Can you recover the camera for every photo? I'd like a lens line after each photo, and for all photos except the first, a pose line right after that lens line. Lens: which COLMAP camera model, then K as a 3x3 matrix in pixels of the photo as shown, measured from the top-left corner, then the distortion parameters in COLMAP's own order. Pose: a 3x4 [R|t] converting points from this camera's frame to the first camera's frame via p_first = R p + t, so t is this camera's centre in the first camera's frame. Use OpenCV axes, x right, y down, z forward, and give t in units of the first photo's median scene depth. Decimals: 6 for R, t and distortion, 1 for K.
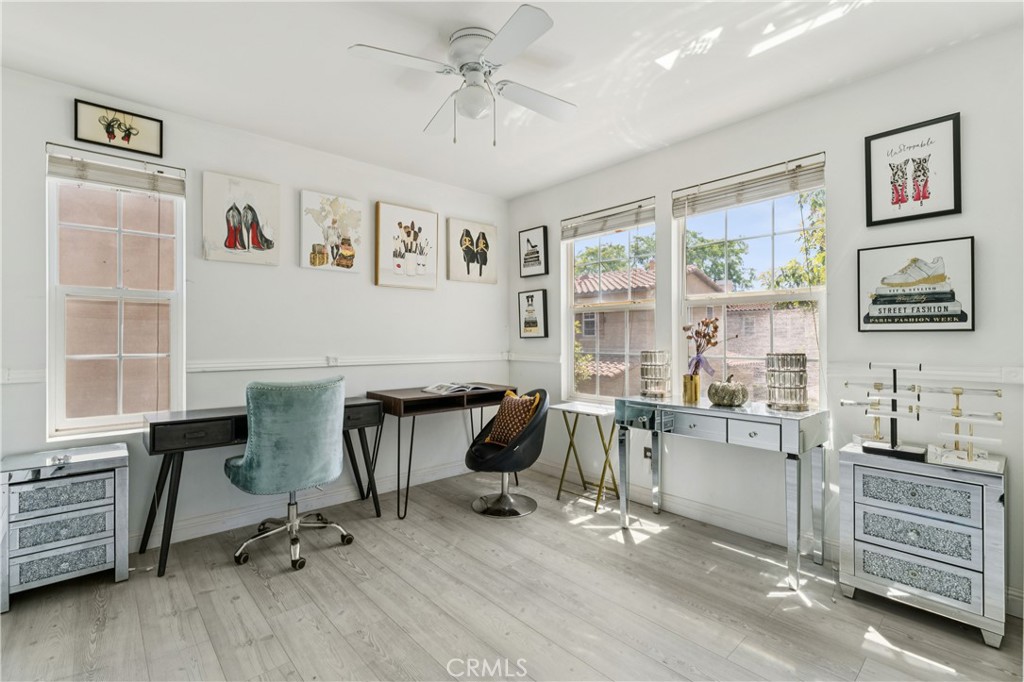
lens RADIAL K [[463.9, 0, 511.9], [0, 463.9, 336.2], [0, 0, 1]] dist [-0.003231, 0.001592]
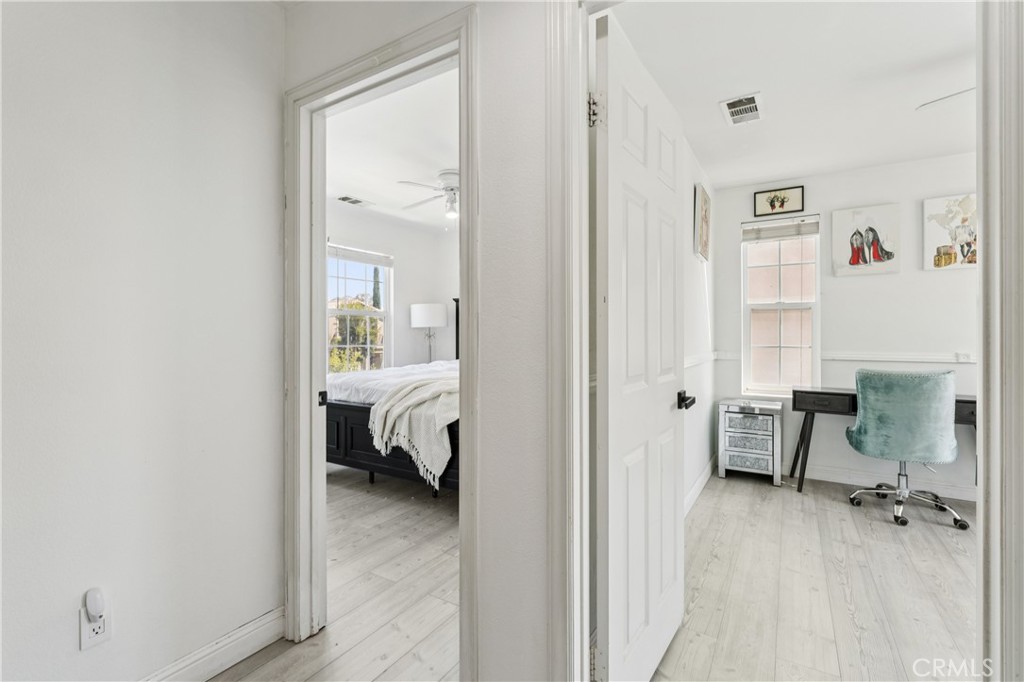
lens RADIAL K [[463.9, 0, 511.9], [0, 463.9, 336.2], [0, 0, 1]] dist [-0.003231, 0.001592]
pose [[0.288880, 0.003633, -0.957358, 0.398593], [0.004047, 0.999979, 0.005016, -0.003170], [0.957357, -0.005323, 0.288860, -0.318977]]
